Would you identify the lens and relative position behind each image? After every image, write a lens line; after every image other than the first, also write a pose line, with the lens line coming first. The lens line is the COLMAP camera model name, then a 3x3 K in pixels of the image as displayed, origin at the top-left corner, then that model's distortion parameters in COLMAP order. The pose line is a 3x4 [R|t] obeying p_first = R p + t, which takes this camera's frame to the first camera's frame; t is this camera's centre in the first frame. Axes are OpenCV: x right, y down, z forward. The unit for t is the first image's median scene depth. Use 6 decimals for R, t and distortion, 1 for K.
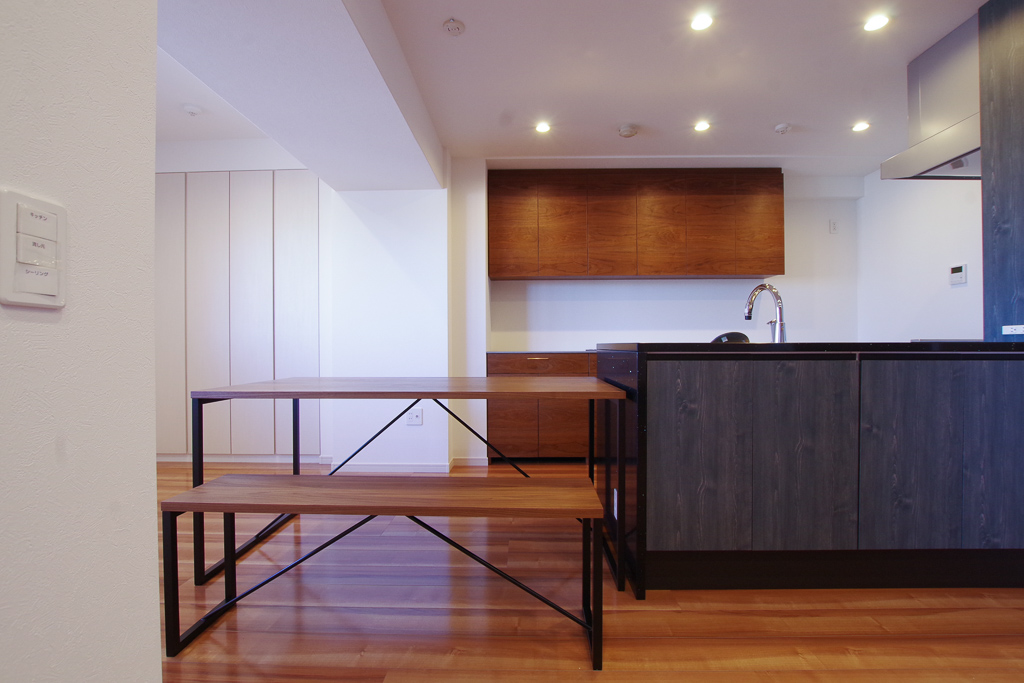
lens RADIAL K [[481.2, 0, 519.9], [0, 481.2, 343.8], [0, 0, 1]] dist [-0.004857, -0.000651]
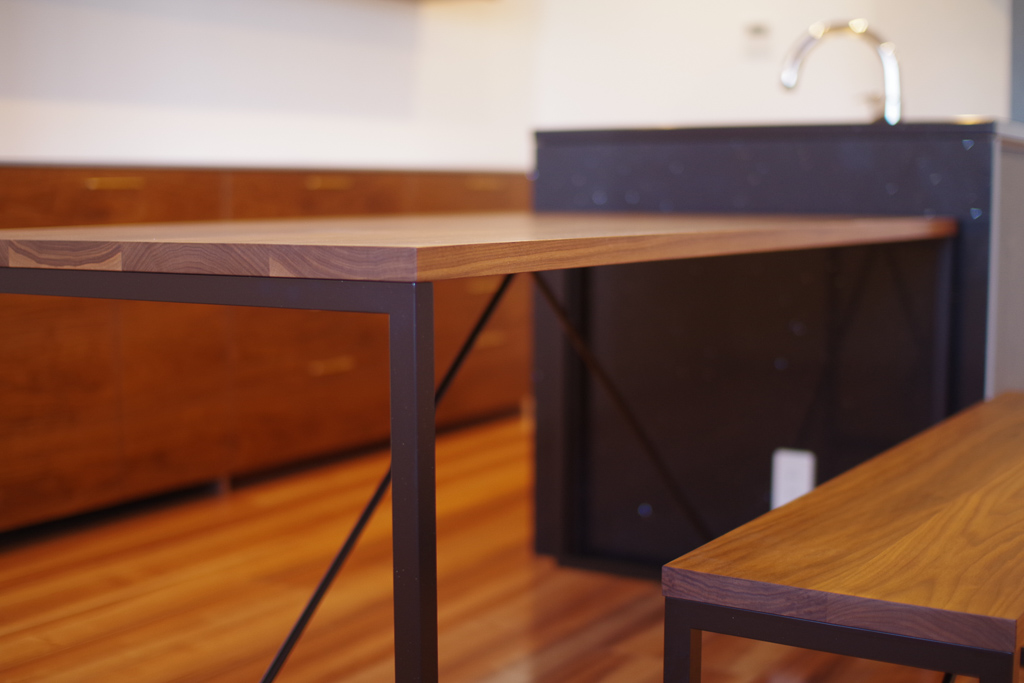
lens RADIAL K [[1387.1, 0, 510.2], [0, 1387.1, 337.6], [0, 0, 1]] dist [-0.036921, 0.000000]
pose [[0.517270, -0.085041, 0.851587, -0.591149], [-0.003669, 0.994821, 0.101574, 0.037474], [-0.855815, -0.055666, 0.514279, 0.325505]]
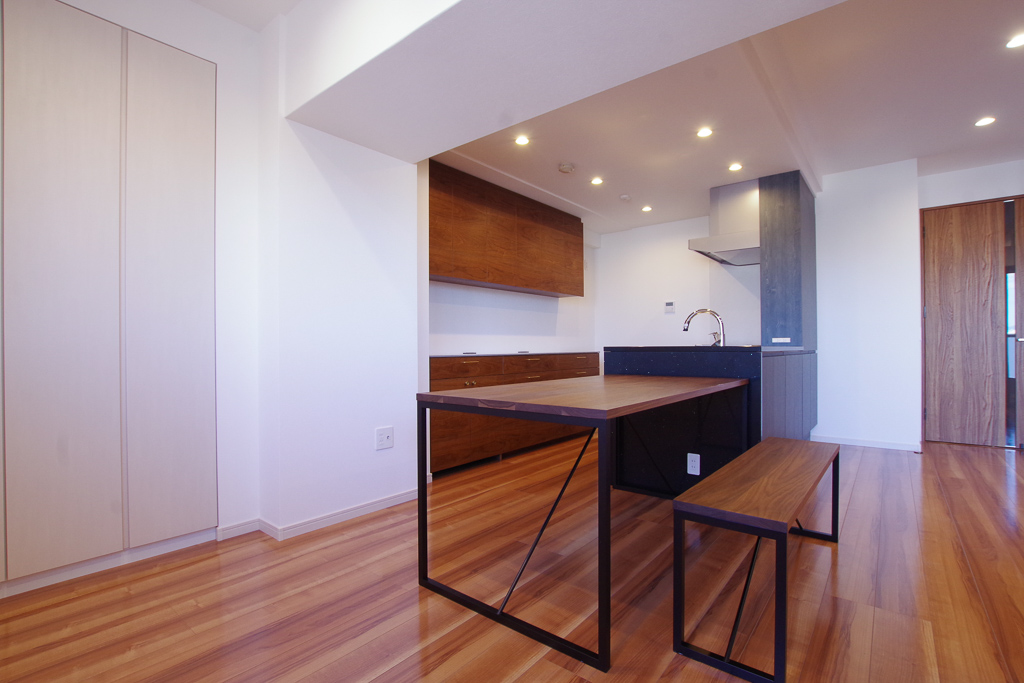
lens RADIAL K [[481.2, 0, 516.8], [0, 481.2, 344.0], [0, 0, 1]] dist [-0.004857, -0.000651]
pose [[0.613226, 0.005772, 0.789887, -0.683811], [-0.000132, 0.999974, -0.007205, 0.000935], [-0.789908, 0.004314, 0.613210, 0.321073]]
